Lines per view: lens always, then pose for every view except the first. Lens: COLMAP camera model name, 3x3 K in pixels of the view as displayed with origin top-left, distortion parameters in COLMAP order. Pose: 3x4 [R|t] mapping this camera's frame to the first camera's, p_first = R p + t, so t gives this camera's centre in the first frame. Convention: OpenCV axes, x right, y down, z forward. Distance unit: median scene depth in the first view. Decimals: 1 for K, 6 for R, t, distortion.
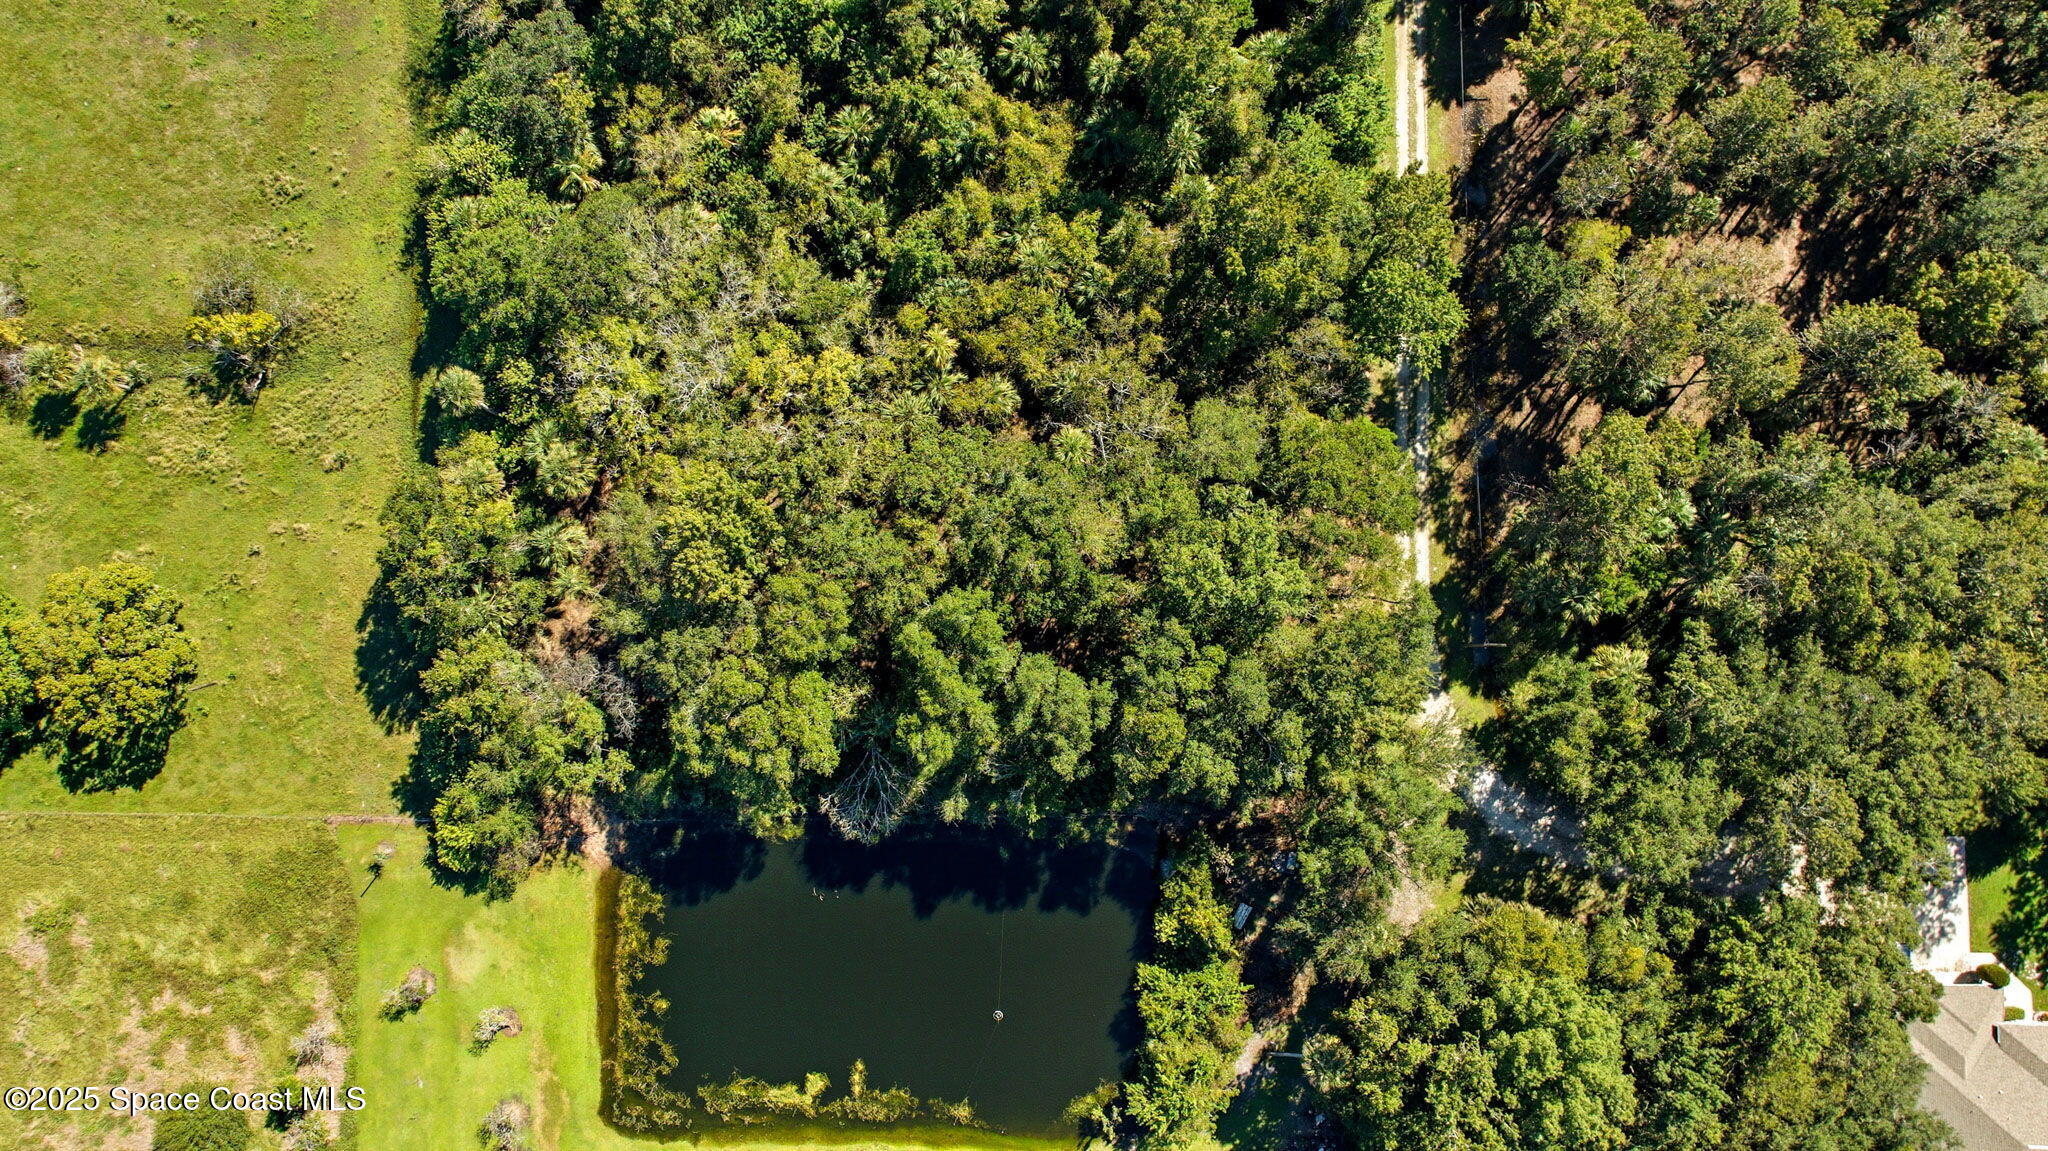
lens RADIAL K [[1456.8, 0, 1025.5], [0, 1456.8, 576.9], [0, 0, 1]] dist [-0.035975, 0.010805]
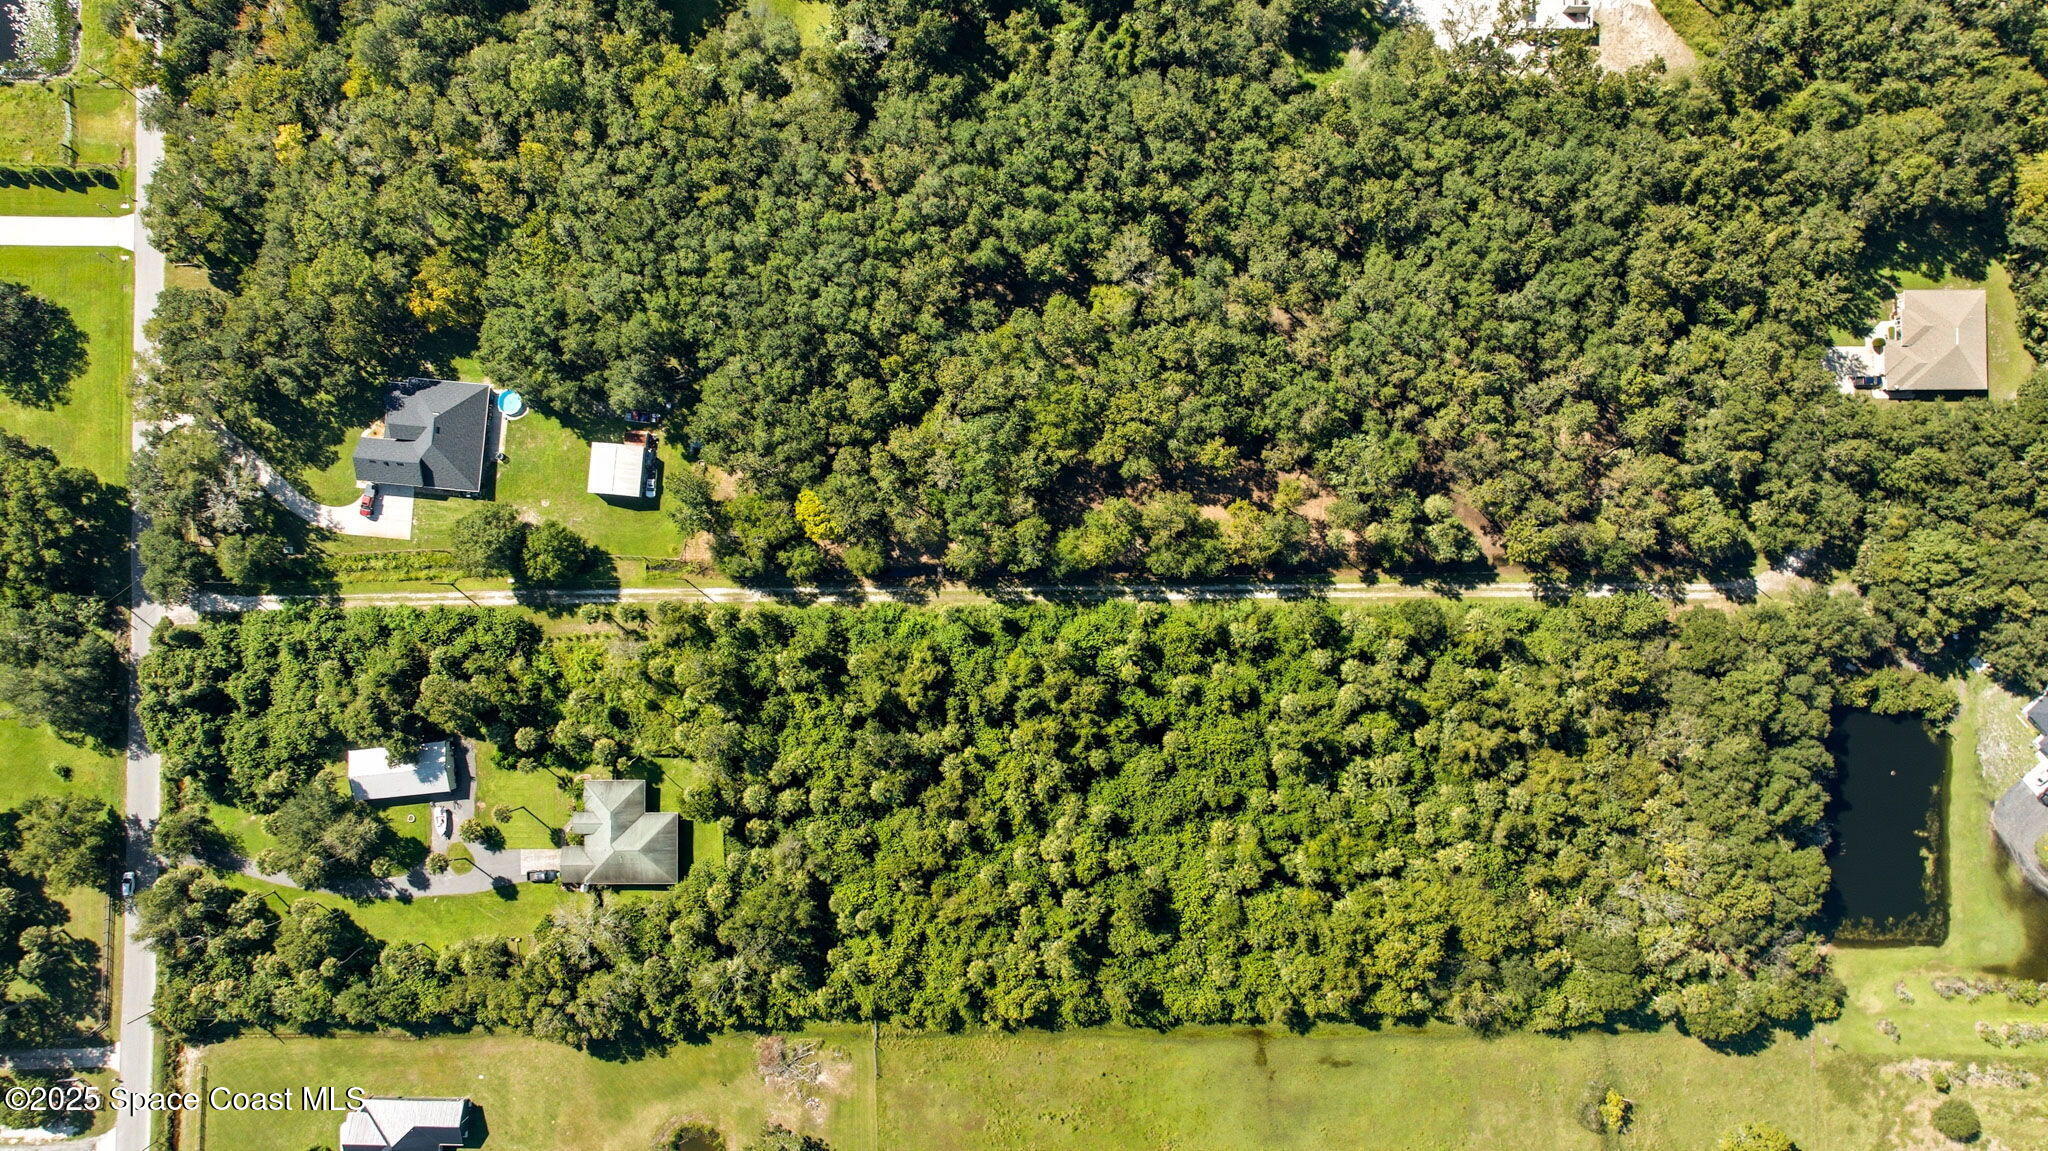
lens RADIAL K [[1456.8, 0, 1019.6], [0, 1456.8, 575.8], [0, 0, 1]] dist [-0.035975, 0.010805]
pose [[0.002734, -0.999654, 0.026173, 0.232275], [0.999656, 0.003416, 0.026022, -1.151588], [-0.026103, 0.026093, 0.999319, -1.260330]]
